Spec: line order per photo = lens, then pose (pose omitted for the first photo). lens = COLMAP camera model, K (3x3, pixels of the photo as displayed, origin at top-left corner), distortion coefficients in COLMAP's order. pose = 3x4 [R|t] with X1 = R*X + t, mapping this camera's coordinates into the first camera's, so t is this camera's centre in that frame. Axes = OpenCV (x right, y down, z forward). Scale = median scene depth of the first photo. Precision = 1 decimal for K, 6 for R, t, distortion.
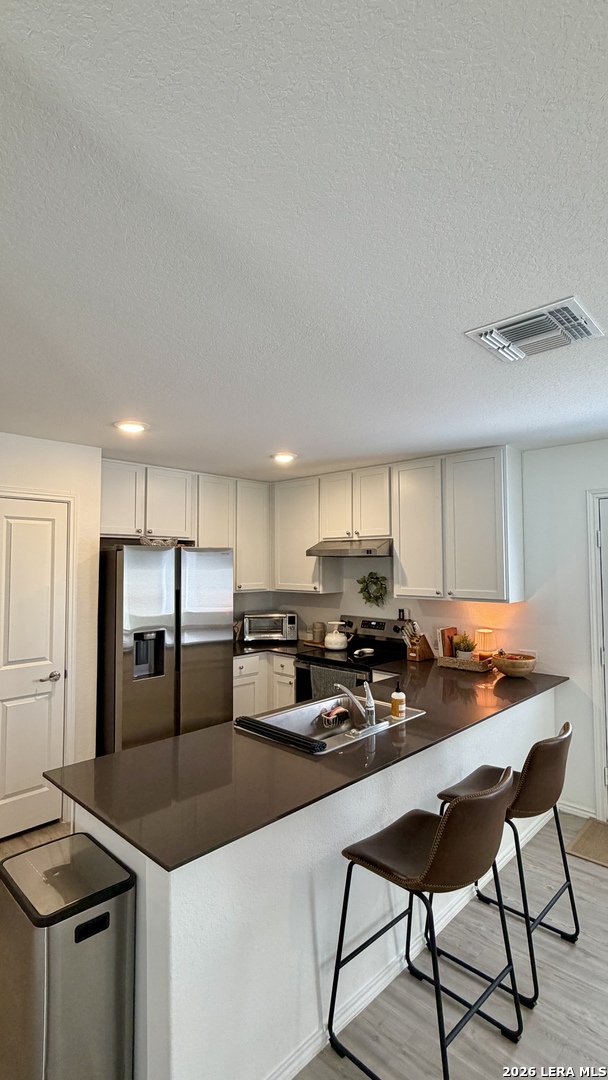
lens RADIAL K [[526.4, 0, 301.4], [0, 526.4, 537.4], [0, 0, 1]] dist [0.002883, 0.000002]
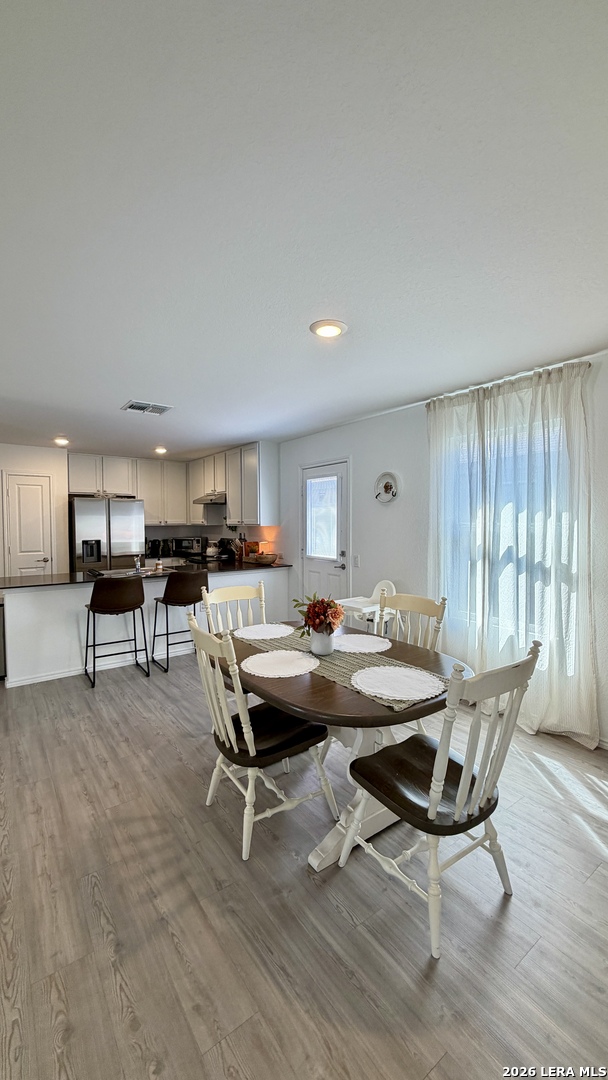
lens RADIAL K [[435.8, 0, 306.2], [0, 435.8, 537.1], [0, 0, 1]] dist [0.002575, 0.000075]
pose [[0.986346, 0.003826, -0.164641, 0.690217], [0.010465, 0.996253, 0.085850, 0.026715], [0.164352, -0.086400, 0.982610, -0.440252]]
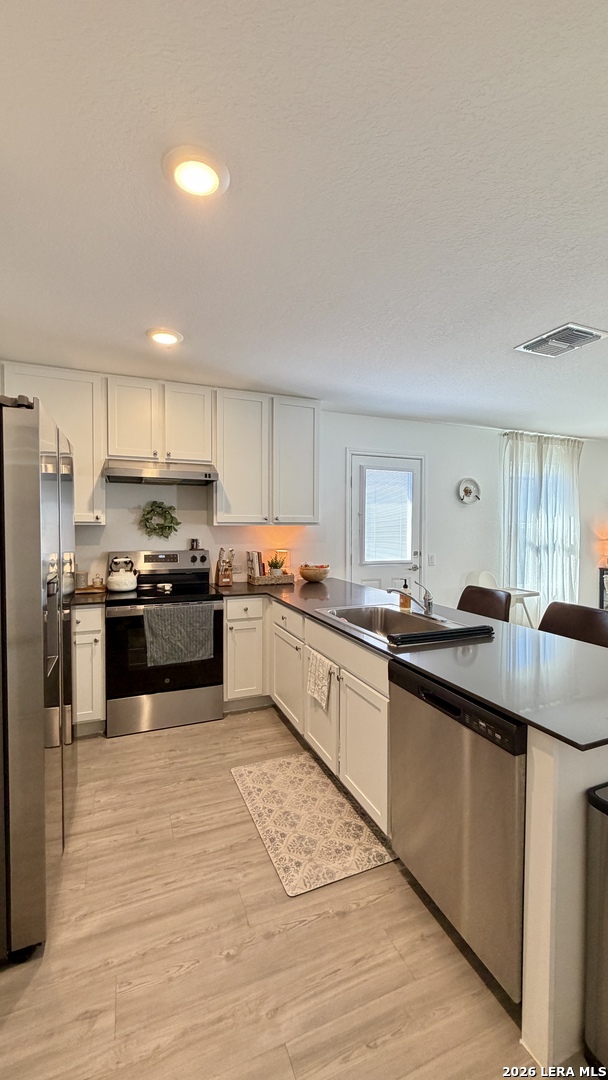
lens RADIAL K [[435.8, 0, 305.7], [0, 435.8, 537.7], [0, 0, 1]] dist [0.002575, 0.000075]
pose [[0.385431, -0.020681, 0.922505, -0.507719], [-0.047091, 0.998005, 0.042048, 0.094536], [-0.921534, -0.059649, 0.383688, 0.523791]]
